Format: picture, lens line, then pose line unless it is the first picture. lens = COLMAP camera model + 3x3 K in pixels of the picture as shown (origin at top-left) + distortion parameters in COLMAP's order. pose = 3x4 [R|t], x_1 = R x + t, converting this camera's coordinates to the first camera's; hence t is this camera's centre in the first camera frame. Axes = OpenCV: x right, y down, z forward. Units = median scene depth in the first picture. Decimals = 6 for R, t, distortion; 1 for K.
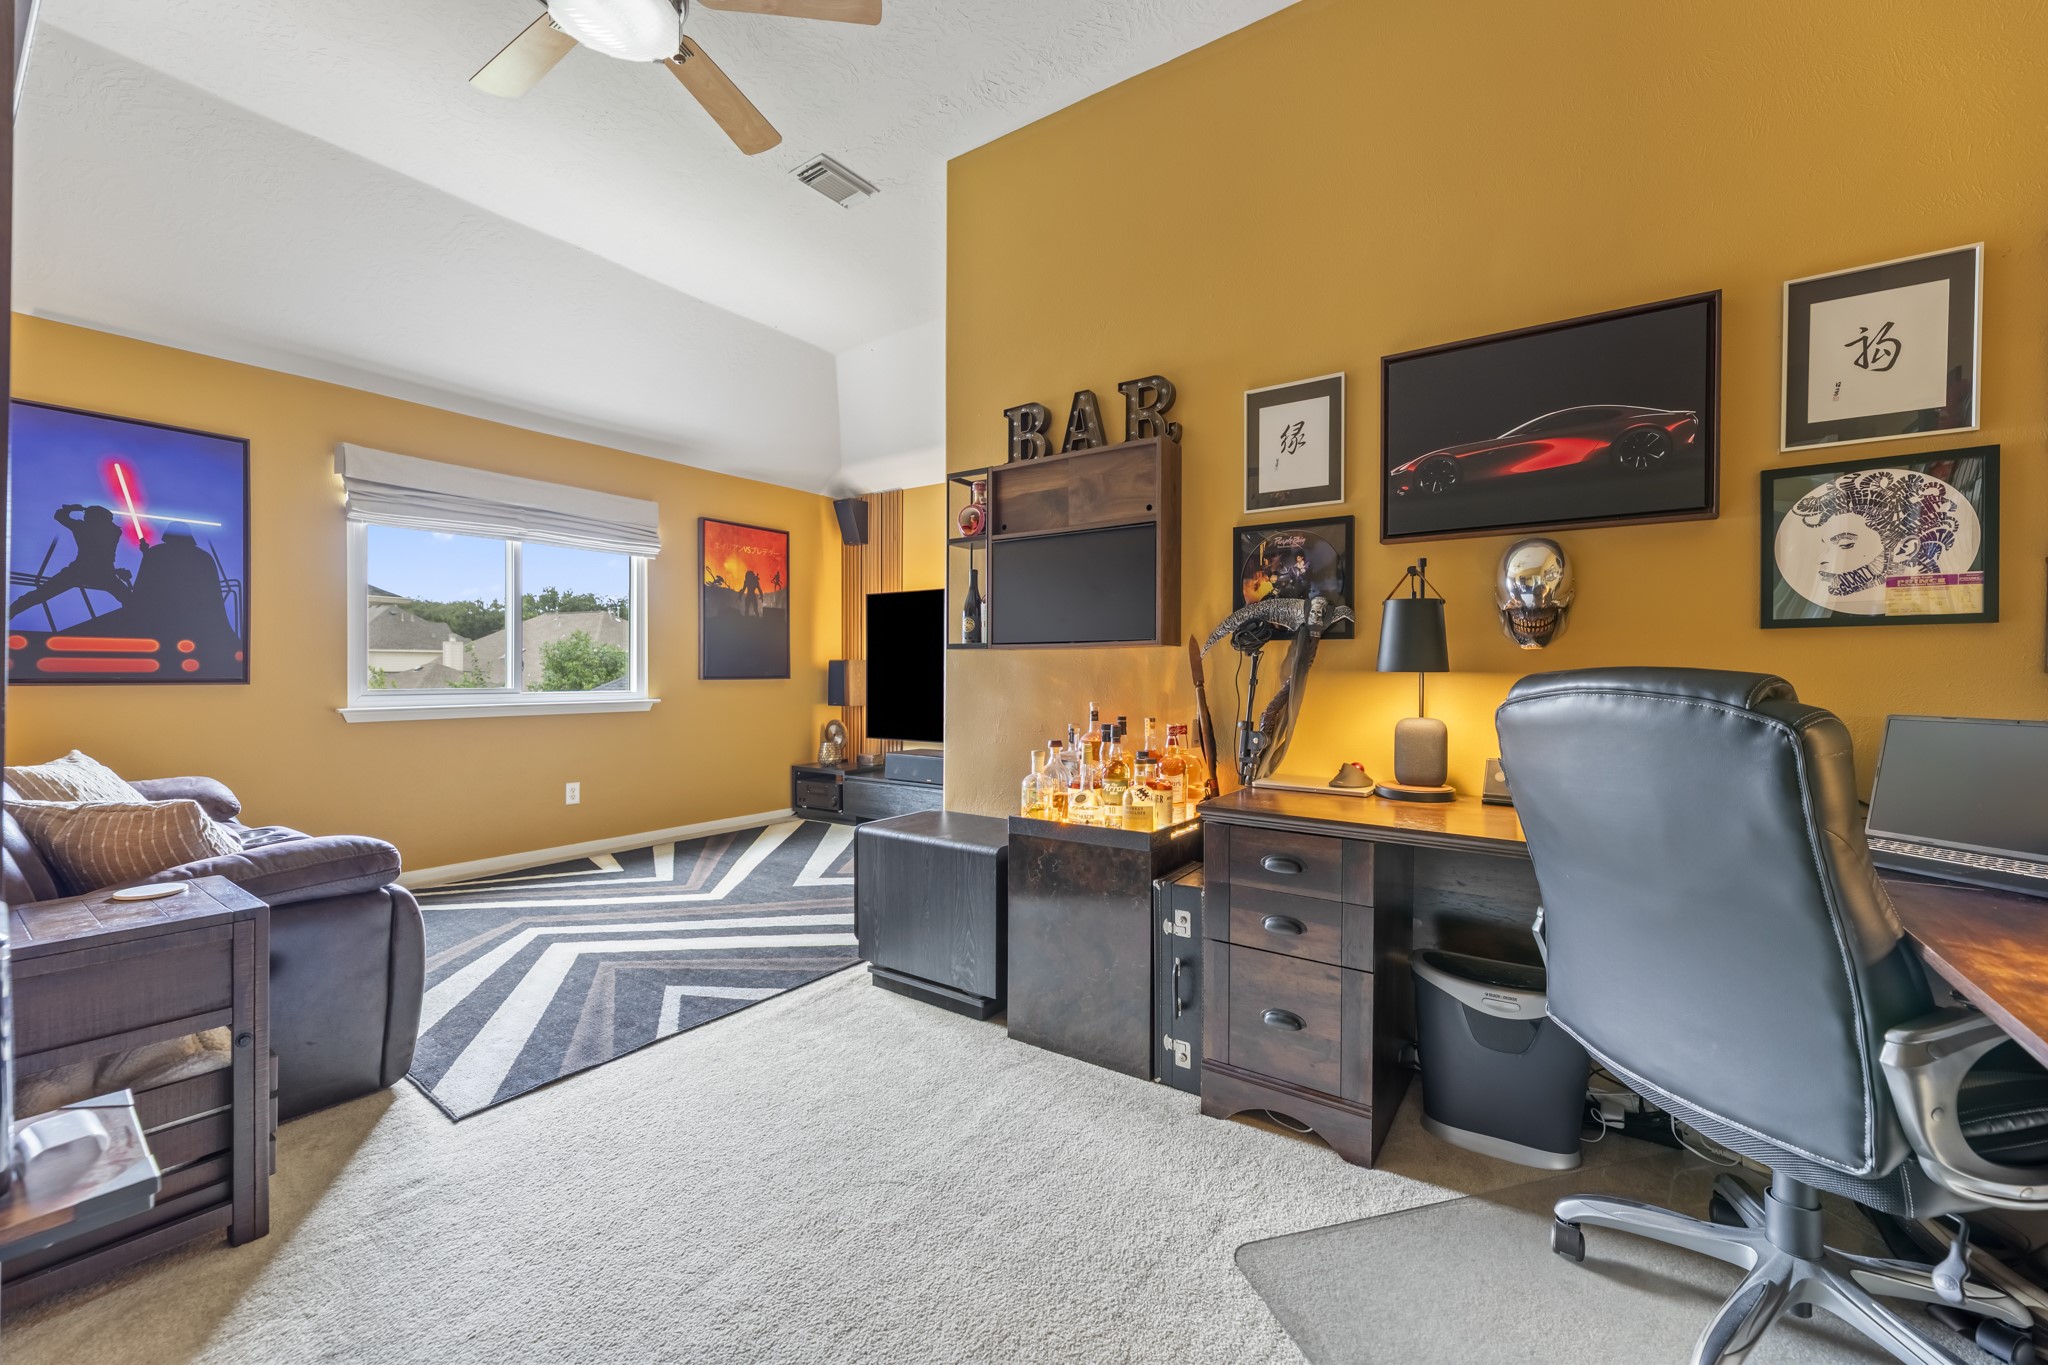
lens RADIAL K [[827.9, 0, 1027.8], [0, 827.9, 677.8], [0, 0, 1]] dist [-0.001654, -0.000421]
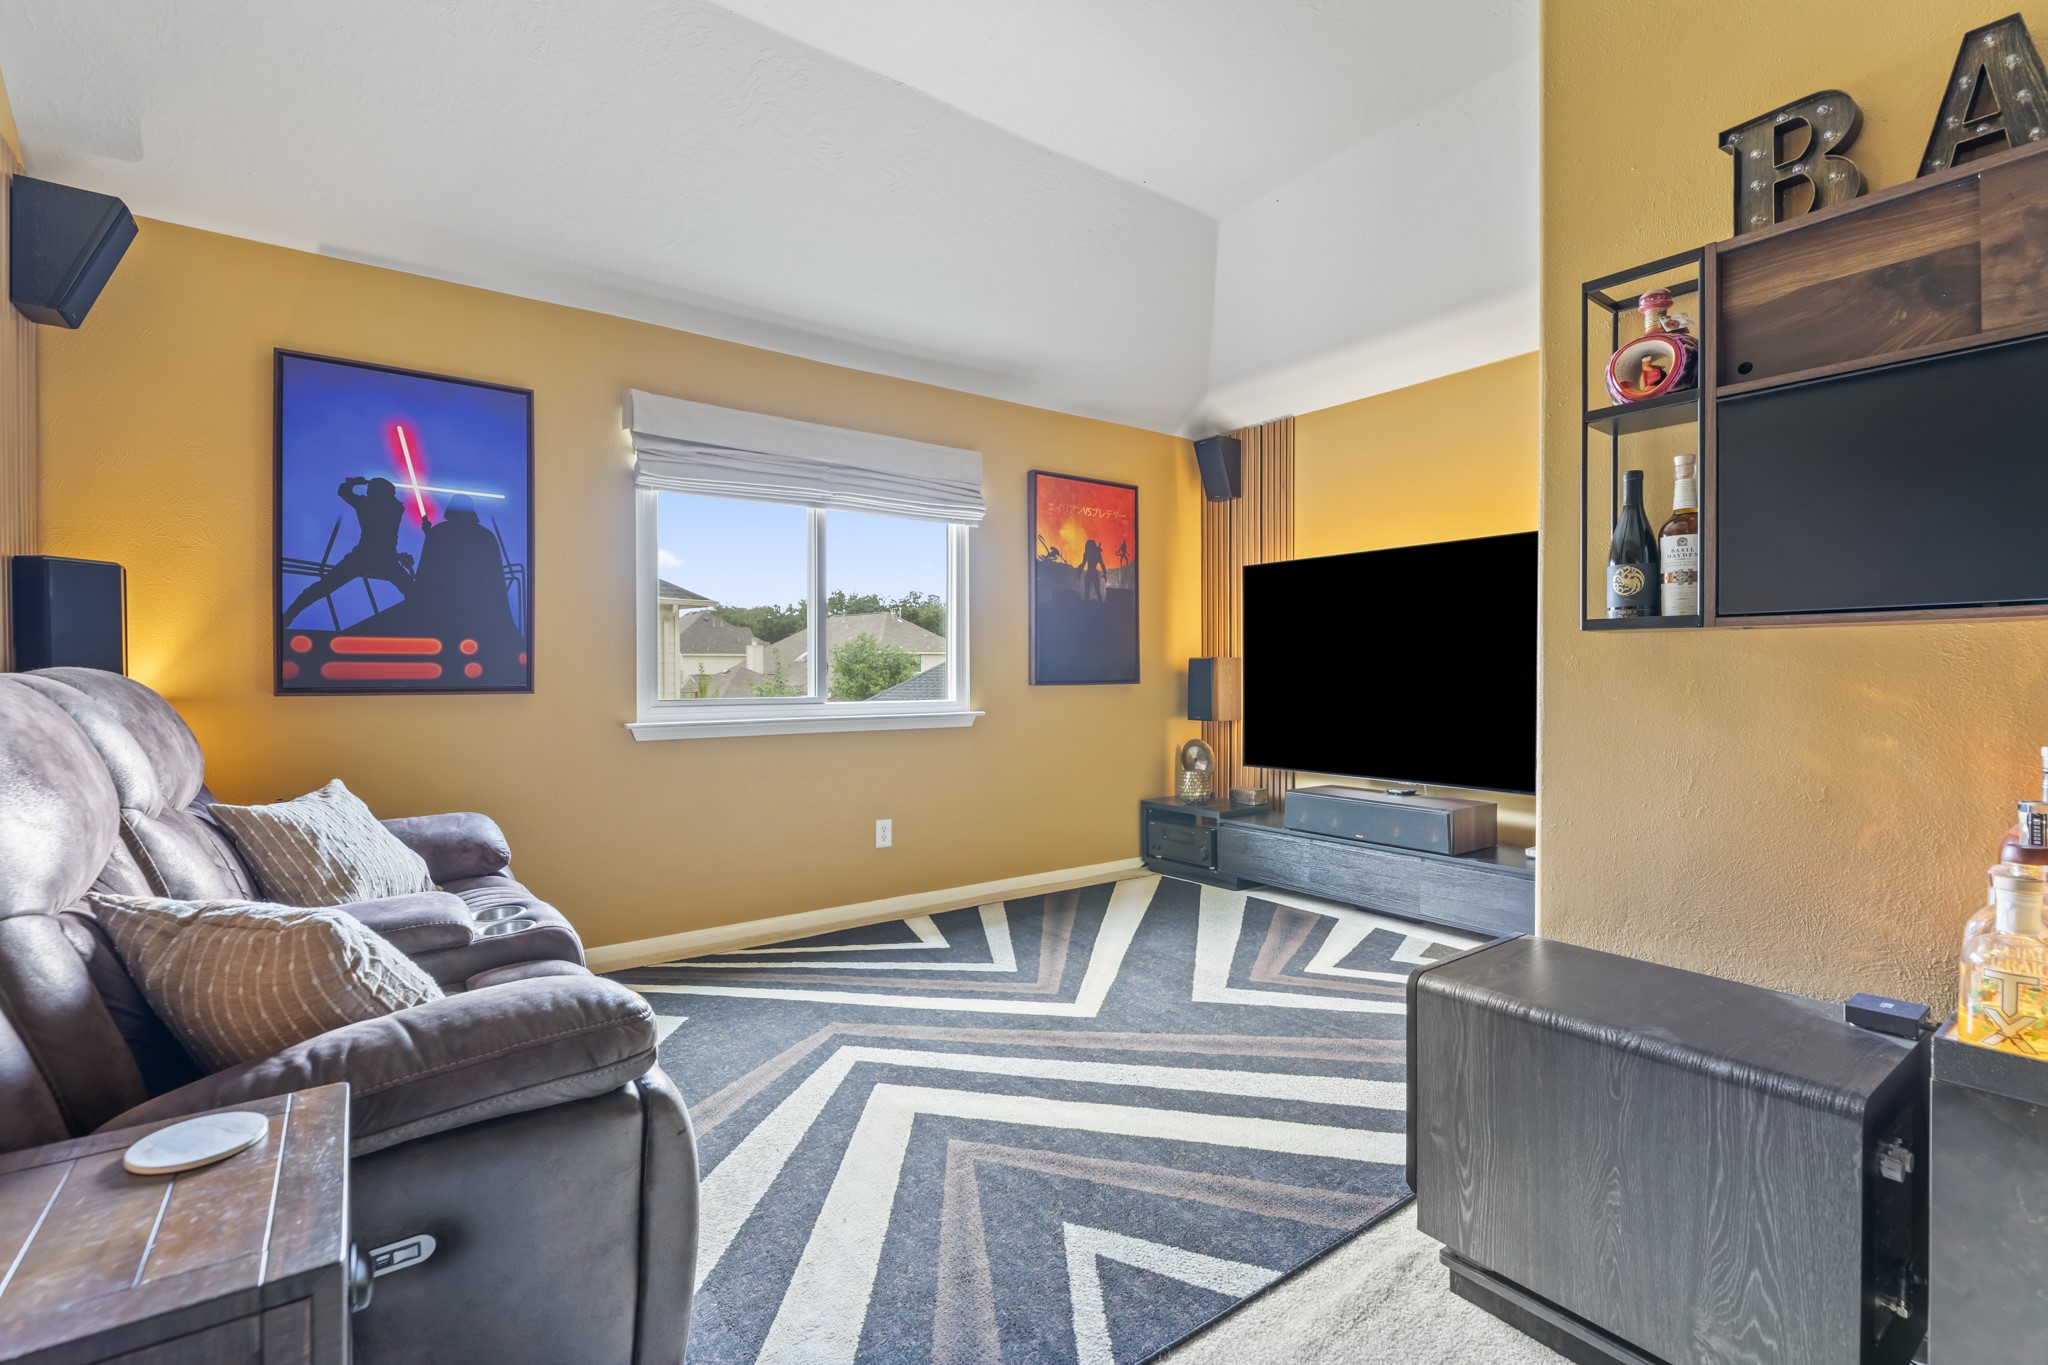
lens RADIAL K [[921.6, 0, 1023.2], [0, 921.6, 679.7], [0, 0, 1]] dist [-0.010258, 0.000705]
pose [[0.947879, -0.002122, -0.318623, -0.220318], [0.002111, 0.999998, -0.000379, -0.004521], [0.318623, -0.000314, 0.947882, 0.328200]]
